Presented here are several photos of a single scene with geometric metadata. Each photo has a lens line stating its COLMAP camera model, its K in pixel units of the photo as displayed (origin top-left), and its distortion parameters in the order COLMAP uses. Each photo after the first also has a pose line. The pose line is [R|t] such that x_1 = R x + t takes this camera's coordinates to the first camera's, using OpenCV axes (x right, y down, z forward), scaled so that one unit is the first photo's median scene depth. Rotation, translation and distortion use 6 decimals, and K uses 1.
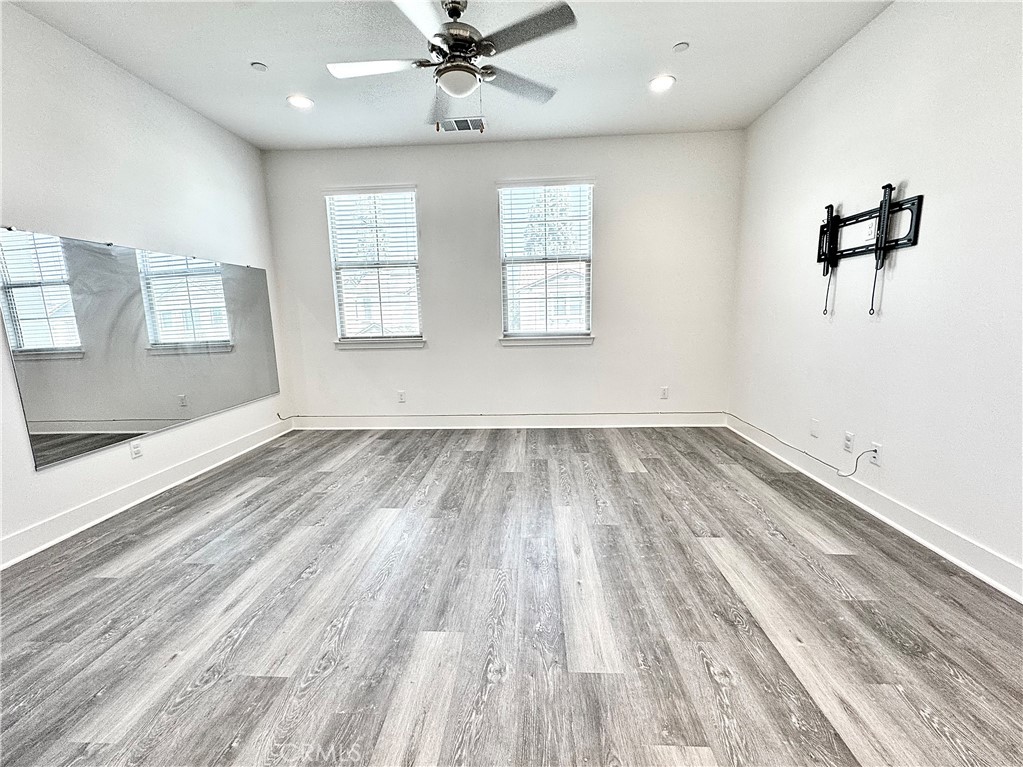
lens RADIAL K [[409.8, 0, 509.5], [0, 409.8, 376.3], [0, 0, 1]] dist [-0.002685, 0.000349]
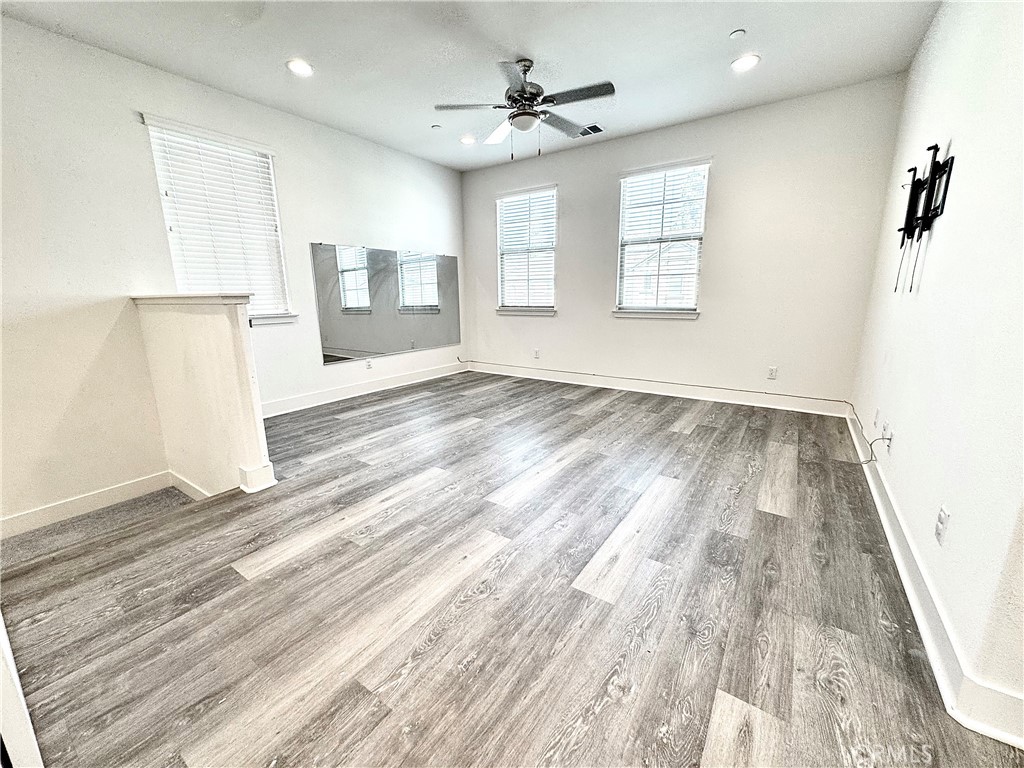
lens RADIAL K [[410.2, 0, 533.6], [0, 410.2, 372.3], [0, 0, 1]] dist [-0.002685, 0.000349]
pose [[0.864128, 0.108483, -0.491440, 0.440608], [-0.086038, 0.993960, 0.068126, 0.025826], [0.495863, -0.016587, 0.868243, -0.146249]]
